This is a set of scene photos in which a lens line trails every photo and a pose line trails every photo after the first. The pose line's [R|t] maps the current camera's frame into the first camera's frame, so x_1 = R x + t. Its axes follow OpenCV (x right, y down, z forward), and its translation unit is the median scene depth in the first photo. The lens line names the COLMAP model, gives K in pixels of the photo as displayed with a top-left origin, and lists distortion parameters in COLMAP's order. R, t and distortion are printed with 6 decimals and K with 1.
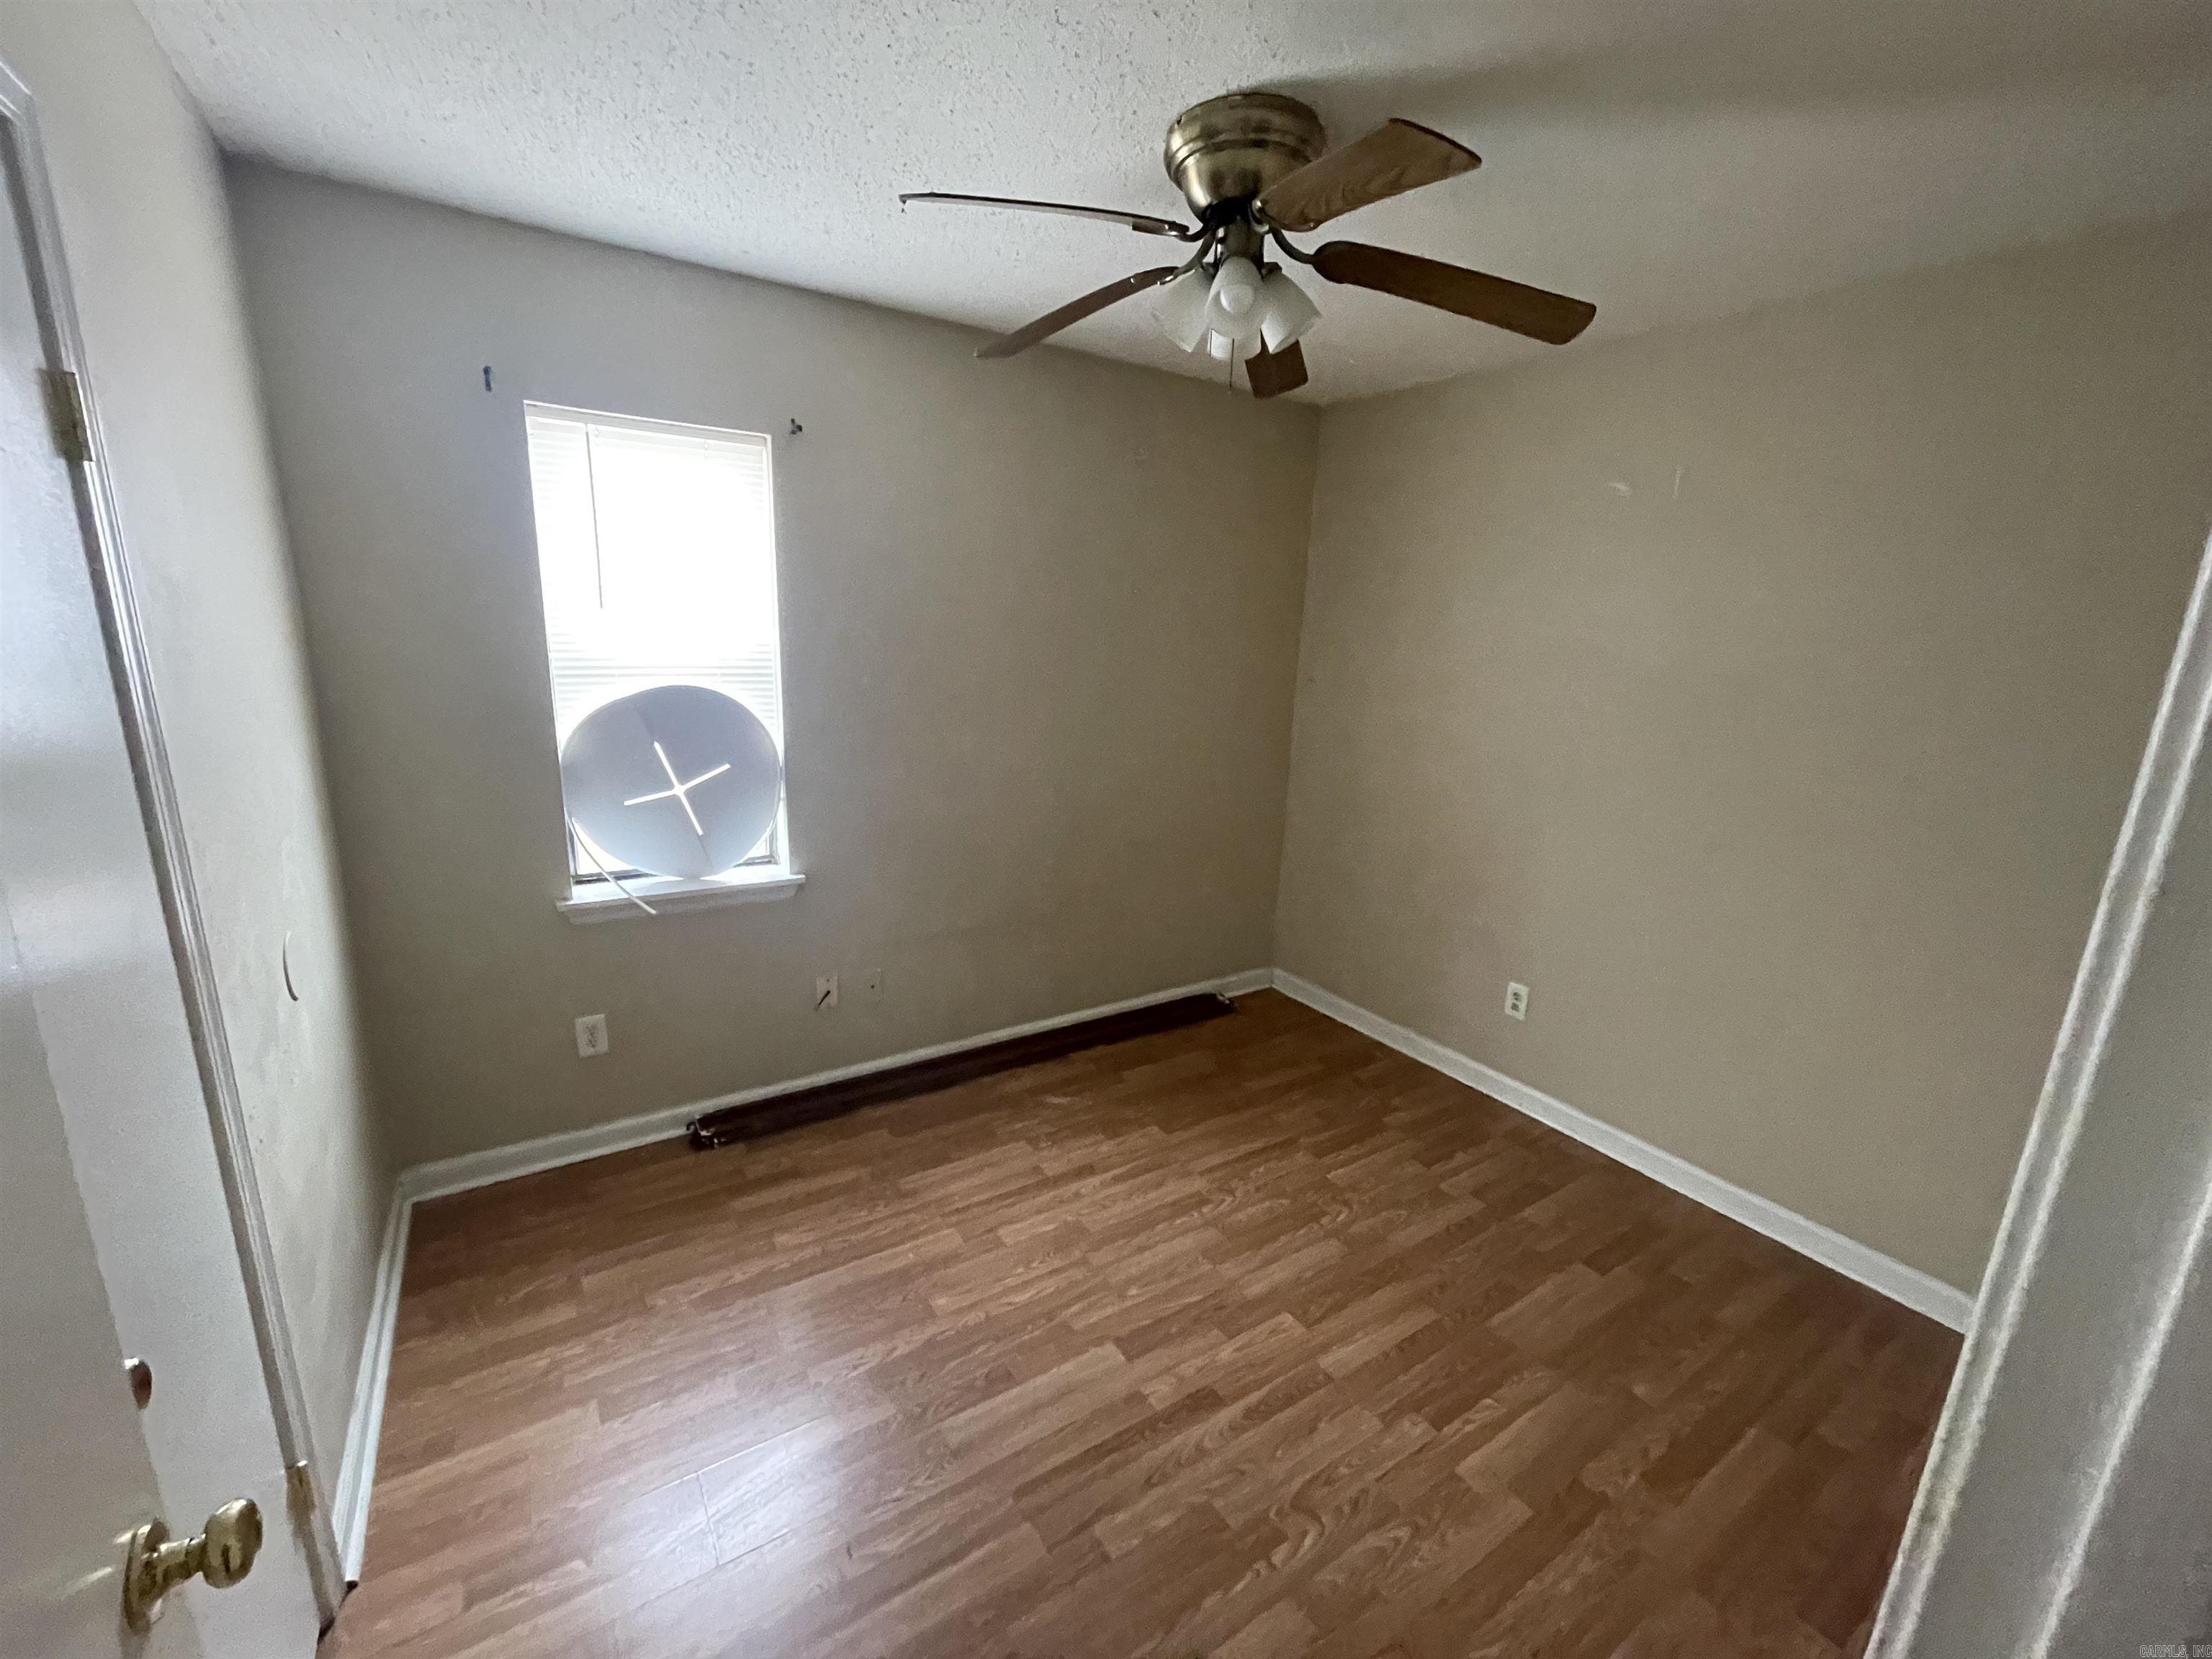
lens RADIAL K [[903.8, 0, 1110.1], [0, 903.8, 838.2], [0, 0, 1]] dist [-0.001781, -0.000125]
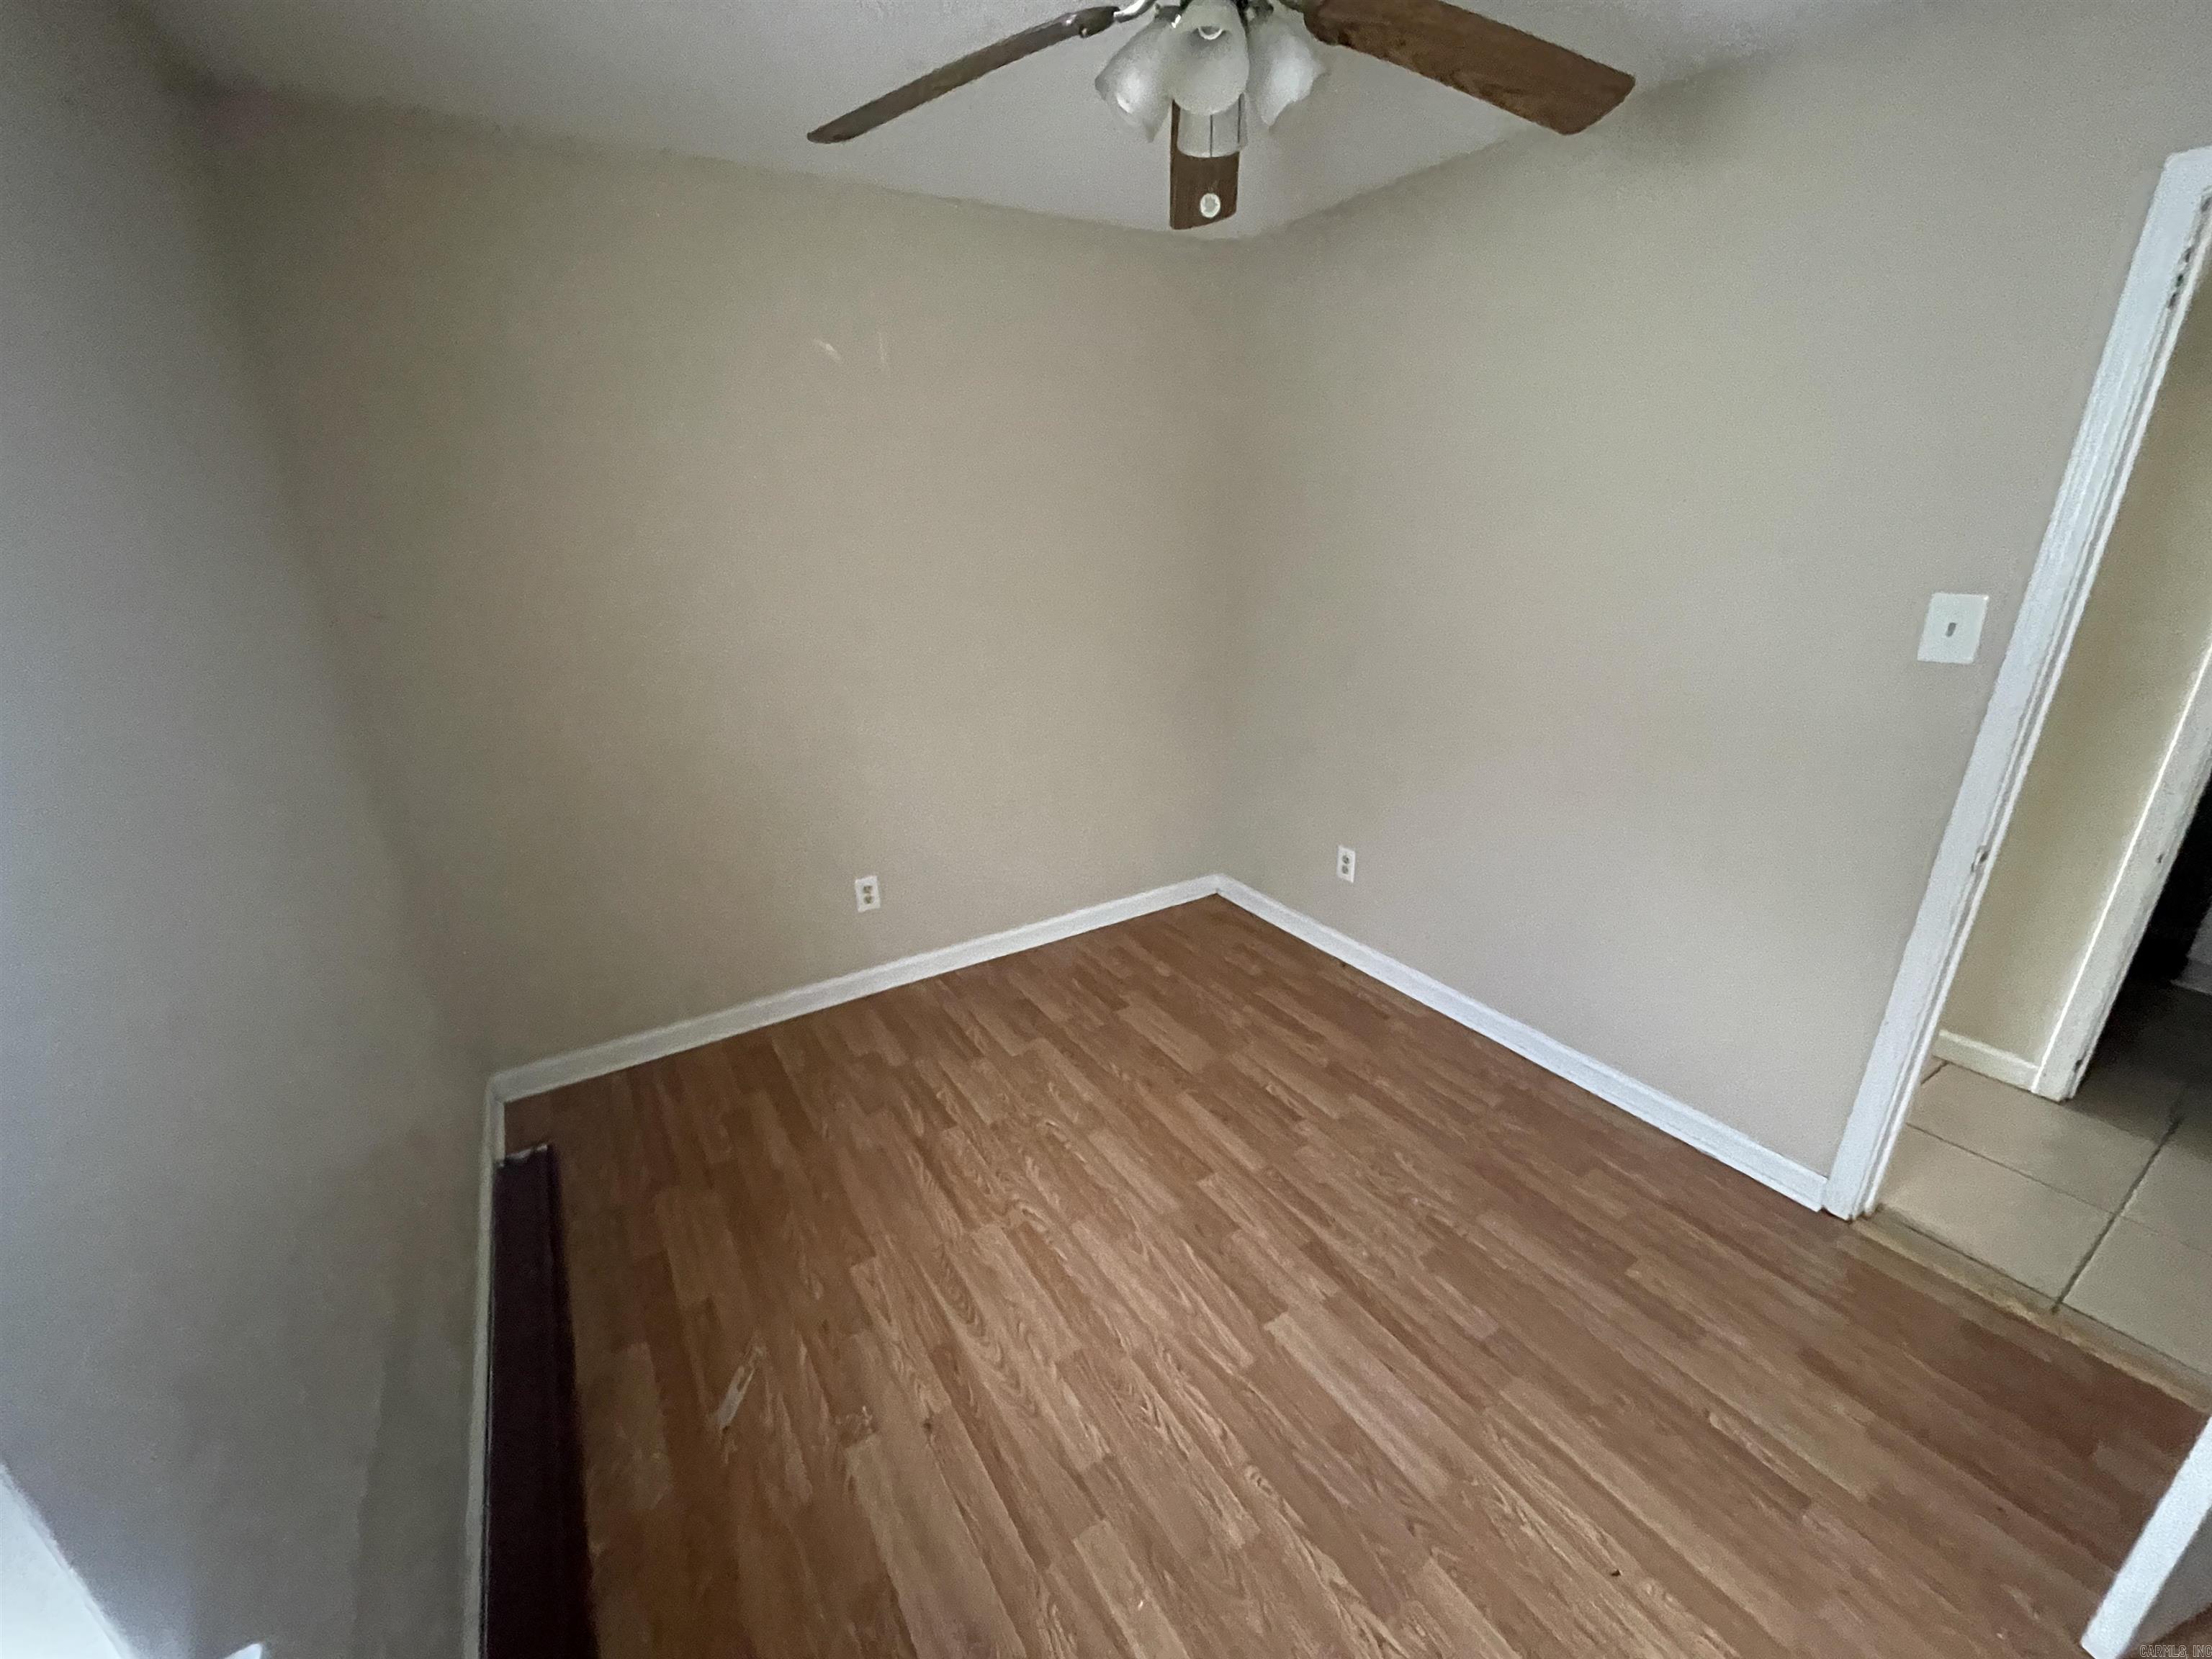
lens RADIAL K [[903.8, 0, 1112.8], [0, 903.8, 830.0], [0, 0, 1]] dist [-0.001781, -0.000125]
pose [[0.025009, -0.384148, 0.922933, -0.565281], [0.255041, 0.895123, 0.365662, -0.229912], [-0.966607, 0.226241, 0.120359, 0.797325]]
